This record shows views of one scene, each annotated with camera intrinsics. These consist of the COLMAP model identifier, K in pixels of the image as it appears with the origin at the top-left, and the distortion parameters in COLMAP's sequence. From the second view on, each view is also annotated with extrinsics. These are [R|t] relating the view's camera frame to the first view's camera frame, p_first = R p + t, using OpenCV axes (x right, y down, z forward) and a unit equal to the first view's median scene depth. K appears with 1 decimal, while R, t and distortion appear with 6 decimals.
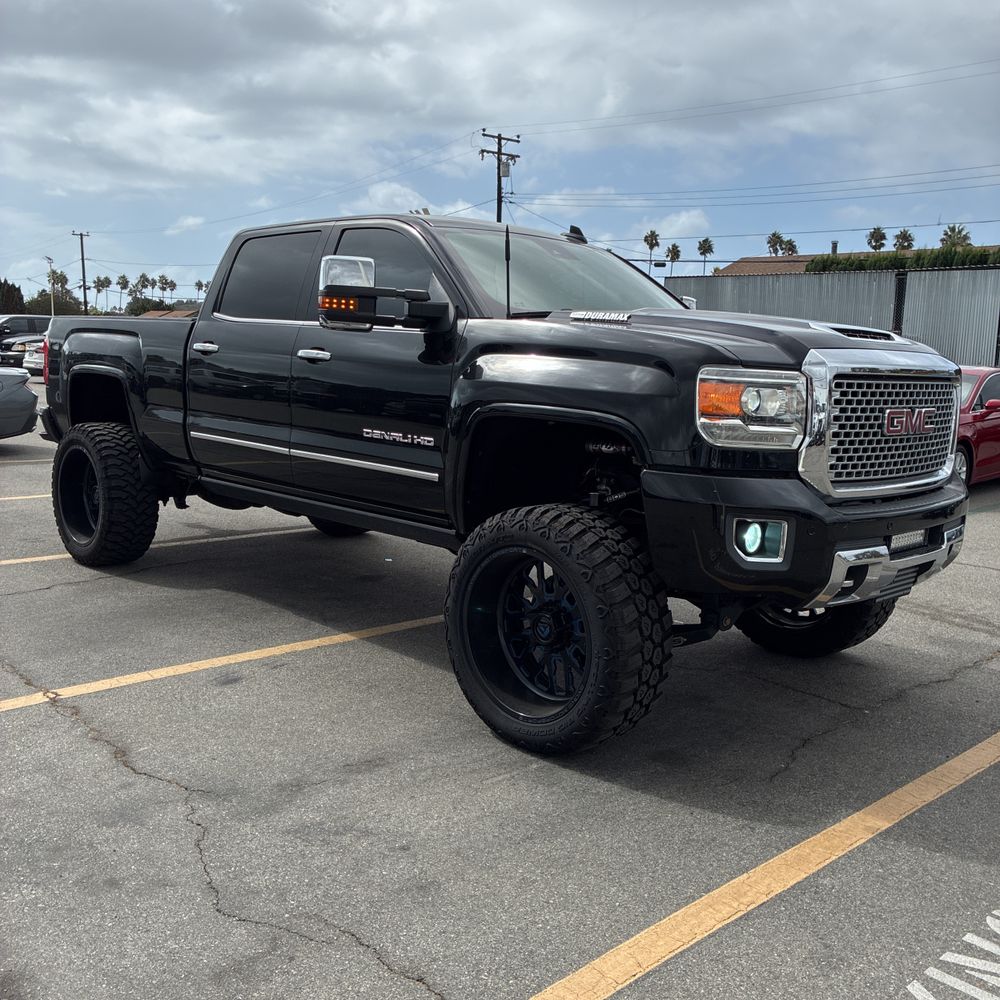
lens RADIAL K [[1016.6, 0, 509.4], [0, 1016.6, 473.5], [0, 0, 1]] dist [0.021531, 0.008064]
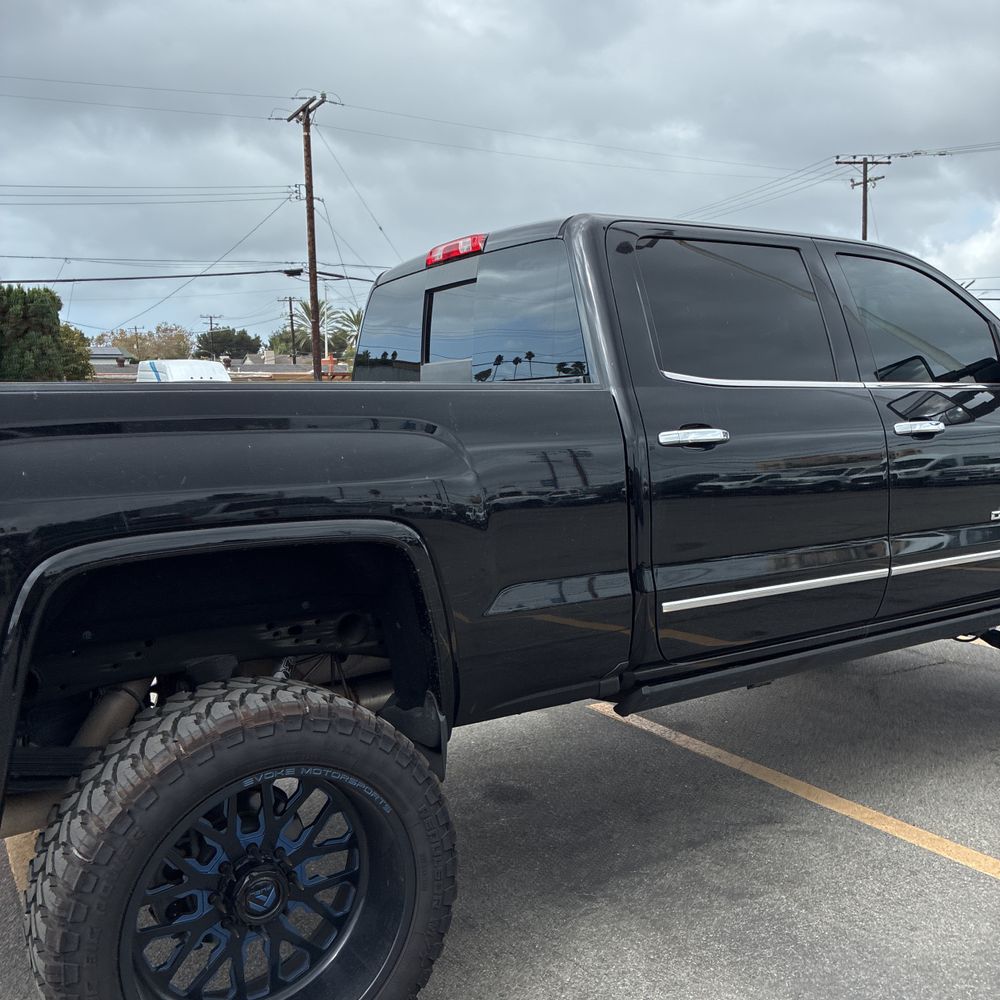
lens RADIAL K [[1015.2, 0, 502.0], [0, 1015.2, 504.8], [0, 0, 1]] dist [0.018859, 0.024173]
pose [[0.213639, -0.139054, 0.966966, -1.033853], [0.150148, 0.982731, 0.108148, -0.199542], [-0.965305, 0.122084, 0.230828, 1.213244]]
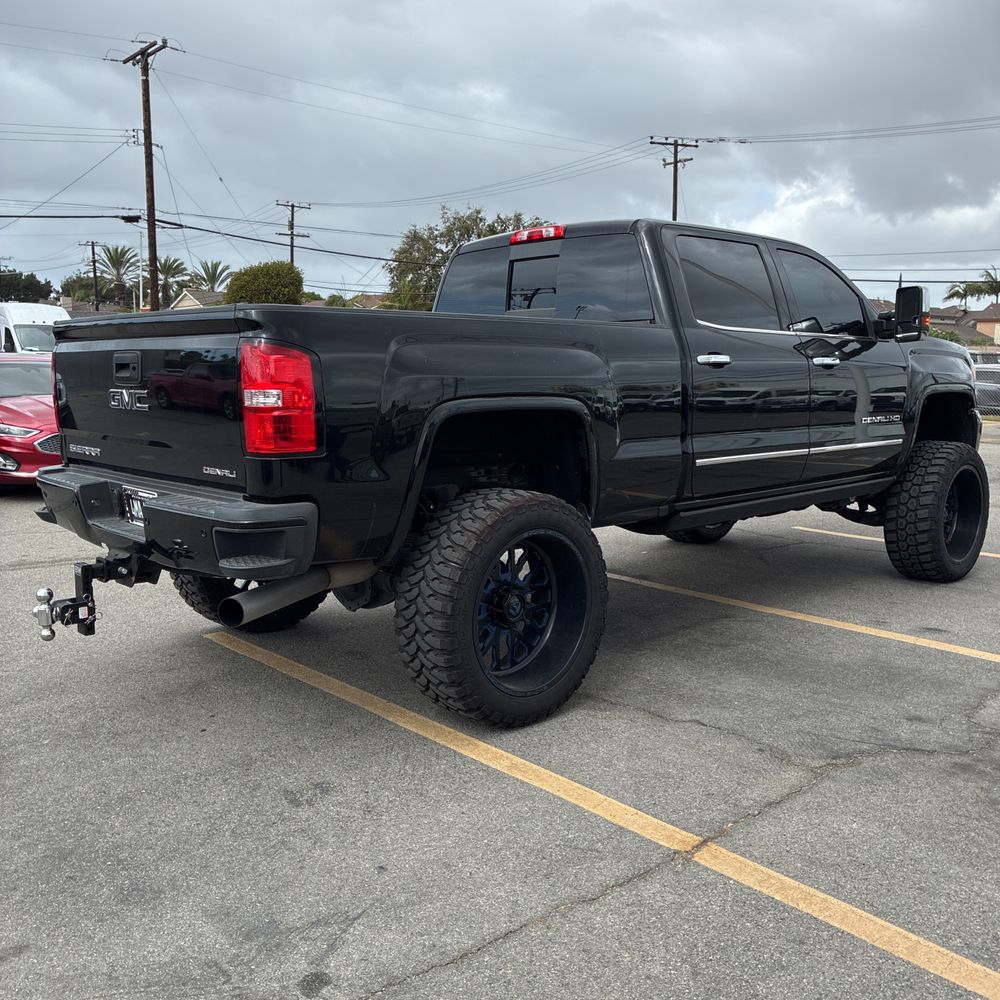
lens RADIAL K [[1015.2, 0, 494.6], [0, 1015.2, 487.3], [0, 0, 1]] dist [0.029244, 0.007959]
pose [[0.034493, -0.159860, 0.986537, -1.462571], [0.120640, 0.980572, 0.154675, -0.215387], [-0.992097, 0.113681, 0.053109, 1.428404]]
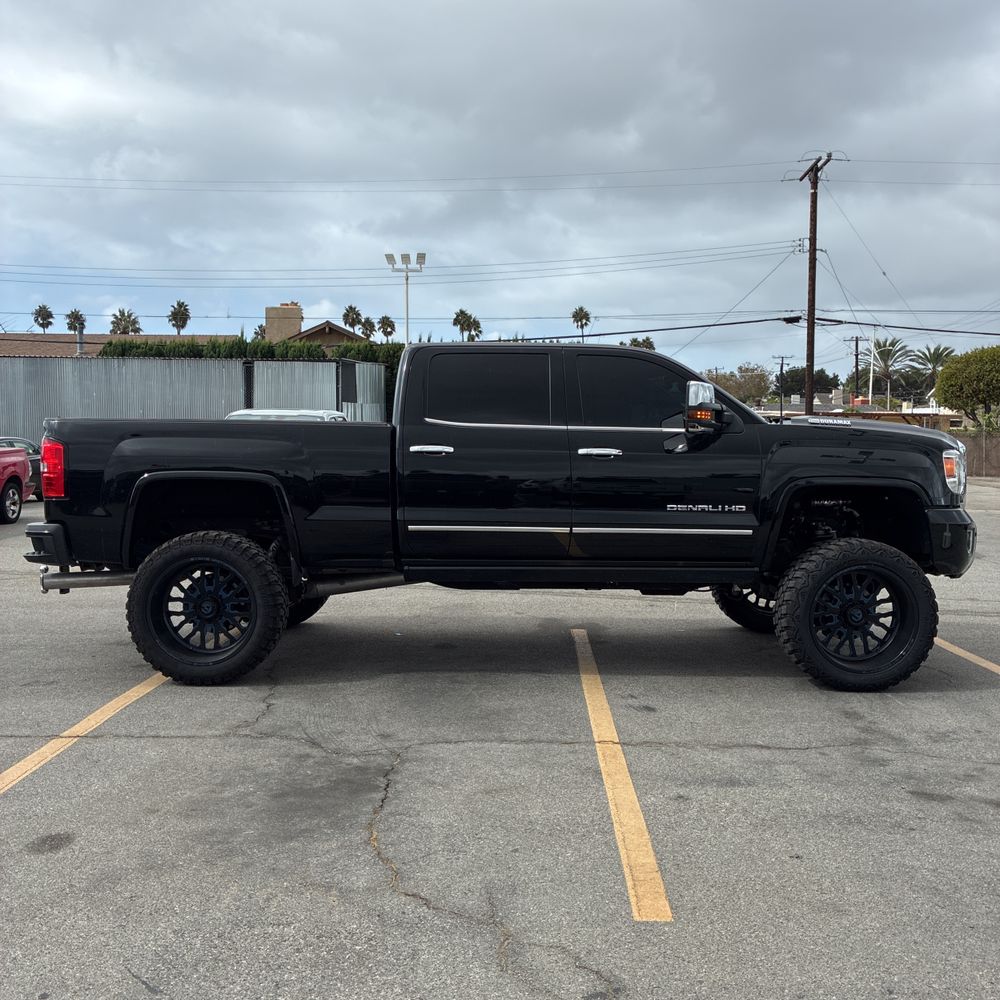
lens RADIAL K [[1007.8, 0, 500.0], [0, 1007.8, 500.0], [0, 0, 1]] dist [0.020124, 0.010381]
pose [[0.706126, -0.069453, 0.704672, -1.267219], [0.103388, 0.994625, -0.005571, -0.067784], [-0.700498, 0.076789, 0.709512, 0.212030]]
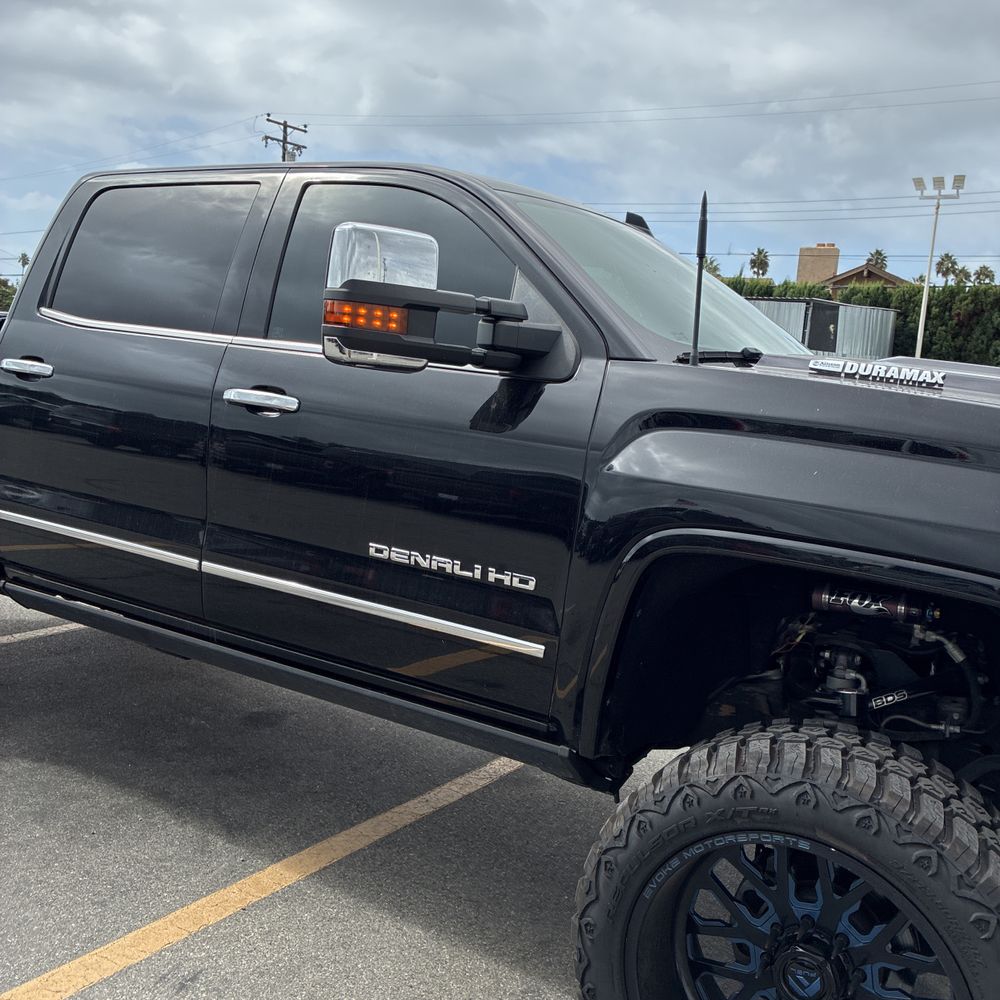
lens RADIAL K [[1016.6, 0, 509.4], [0, 1016.6, 473.5], [0, 0, 1]] dist [0.021531, 0.008064]
pose [[0.971859, 0.026070, 0.234116, -0.204289], [-0.025085, 0.999659, -0.007185, -0.081156], [-0.234223, 0.001110, 0.972182, 0.456299]]
